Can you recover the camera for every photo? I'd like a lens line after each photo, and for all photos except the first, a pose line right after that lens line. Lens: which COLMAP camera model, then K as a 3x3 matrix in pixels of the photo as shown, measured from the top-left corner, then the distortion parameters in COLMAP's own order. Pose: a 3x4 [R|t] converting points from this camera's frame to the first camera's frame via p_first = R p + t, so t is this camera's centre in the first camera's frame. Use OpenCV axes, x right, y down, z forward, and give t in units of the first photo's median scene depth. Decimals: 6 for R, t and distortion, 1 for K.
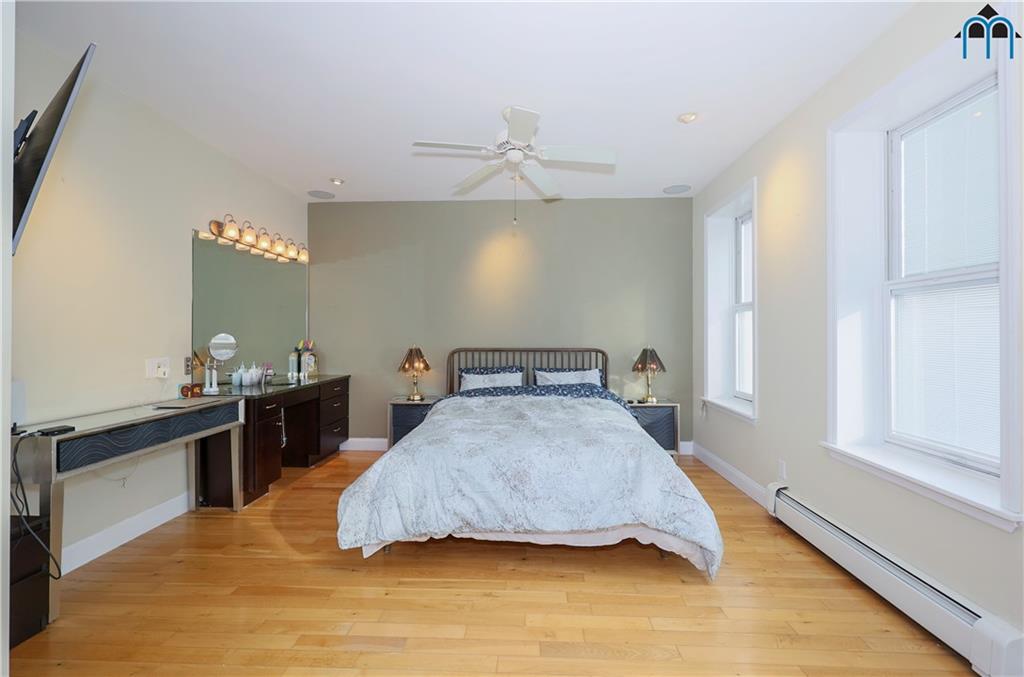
lens RADIAL K [[412.3, 0, 514.4], [0, 412.3, 336.1], [0, 0, 1]] dist [0.002374, 0.000054]
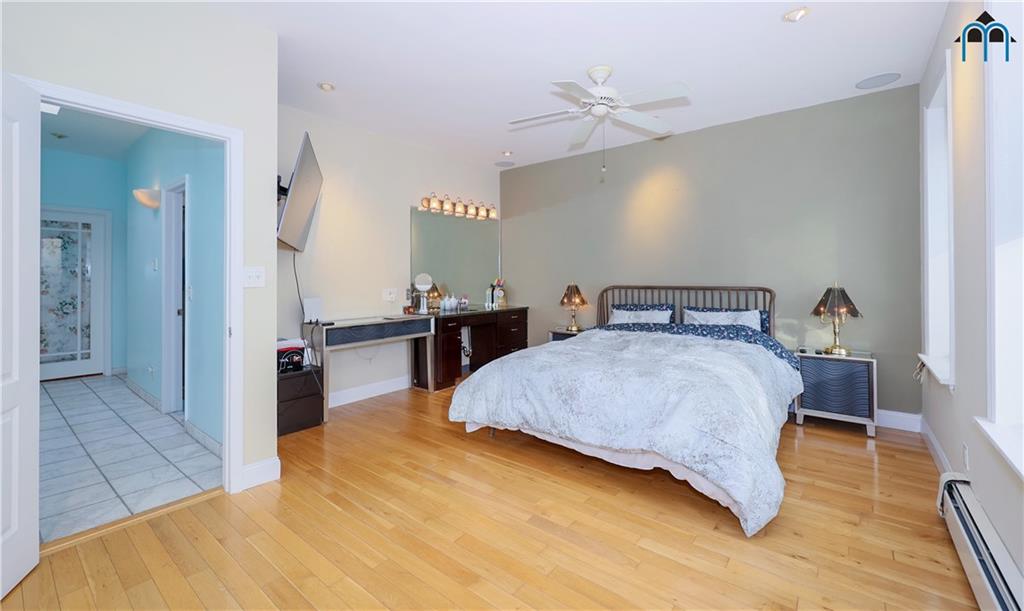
lens RADIAL K [[424.0, 0, 524.4], [0, 424.0, 276.9], [0, 0, 1]] dist [0.000953, -0.000122]
pose [[0.812301, -0.005077, -0.583217, 0.462539], [0.005328, 0.999985, -0.001284, 0.010110], [0.583214, -0.002065, 0.812316, -0.038559]]
